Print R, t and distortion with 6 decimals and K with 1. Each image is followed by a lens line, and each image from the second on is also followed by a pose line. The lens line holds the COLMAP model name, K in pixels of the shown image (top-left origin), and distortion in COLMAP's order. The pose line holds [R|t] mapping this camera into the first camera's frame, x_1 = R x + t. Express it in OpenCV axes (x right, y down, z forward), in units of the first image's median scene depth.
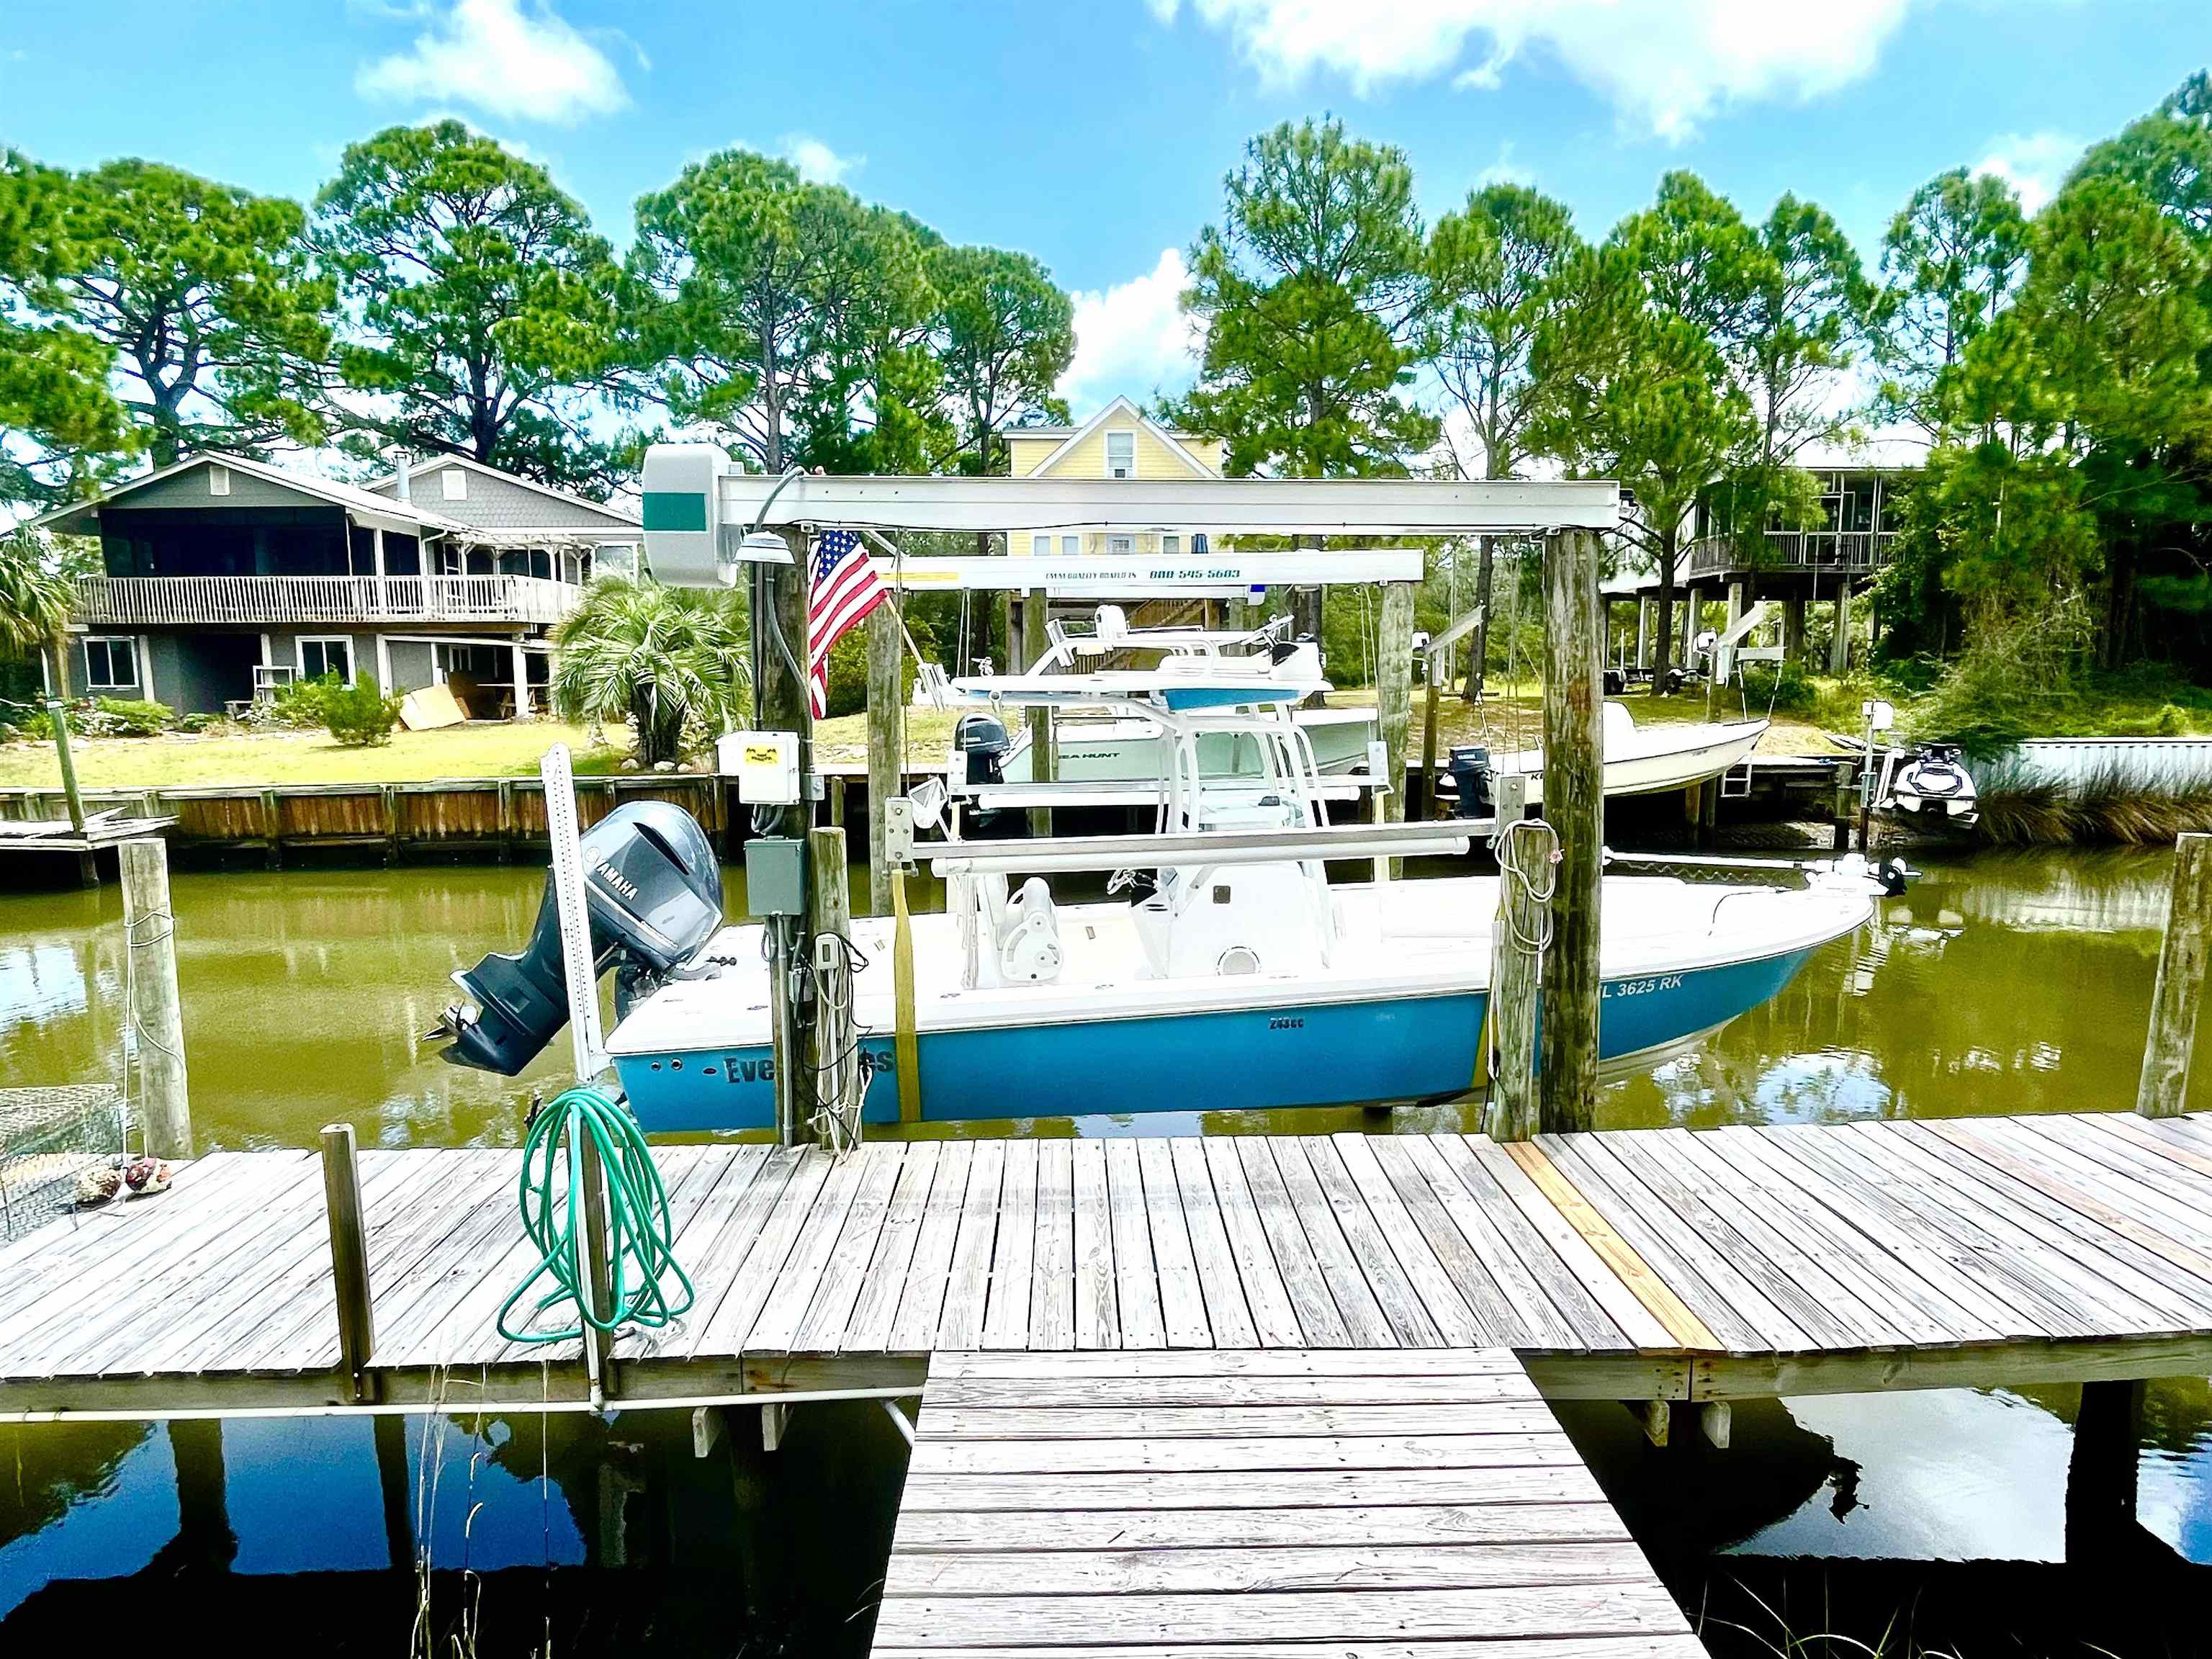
lens RADIAL K [[1264.6, 0, 1106.0], [0, 1264.6, 829.5], [0, 0, 1]] dist [0.000168, -0.001009]
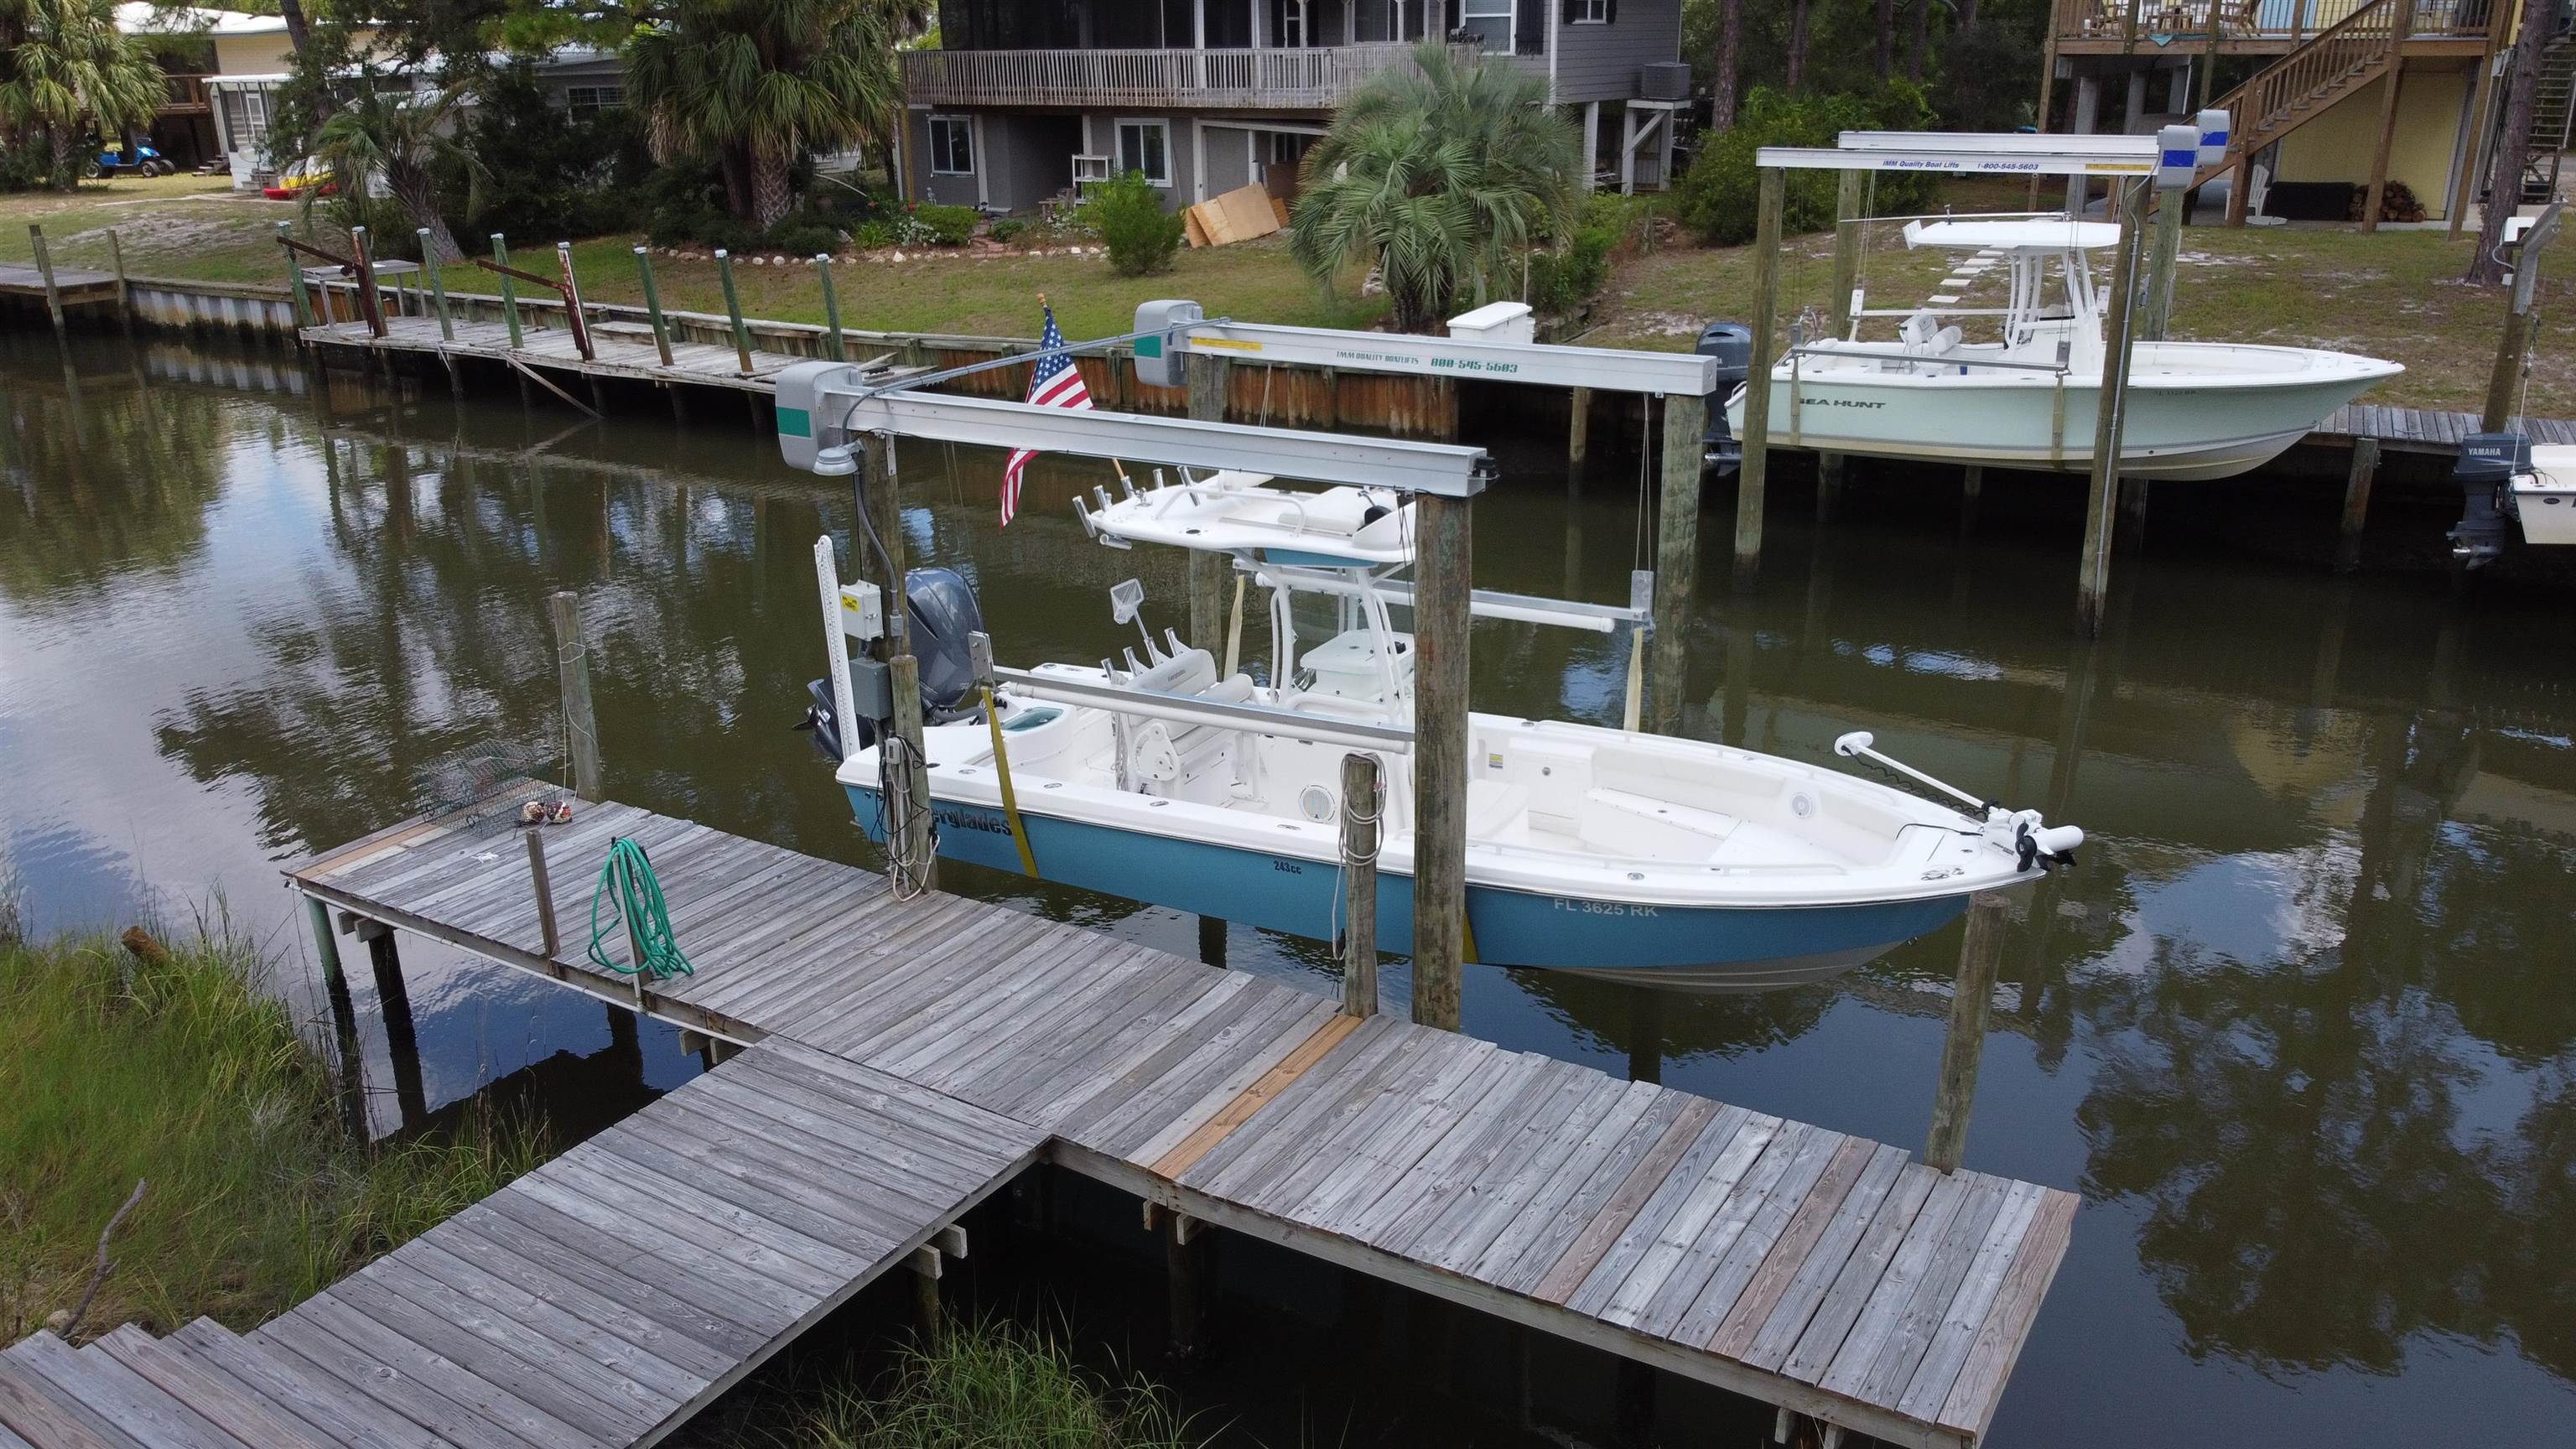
lens RADIAL K [[1988.4, 0, 1288.0], [0, 1988.4, 724.5], [0, 0, 1]] dist [0.001677, 0.006233]
pose [[0.832371, 0.179641, -0.524297, 0.249215], [-0.059719, 0.969575, 0.237397, -0.092383], [0.550991, -0.166292, 0.817775, -0.100443]]
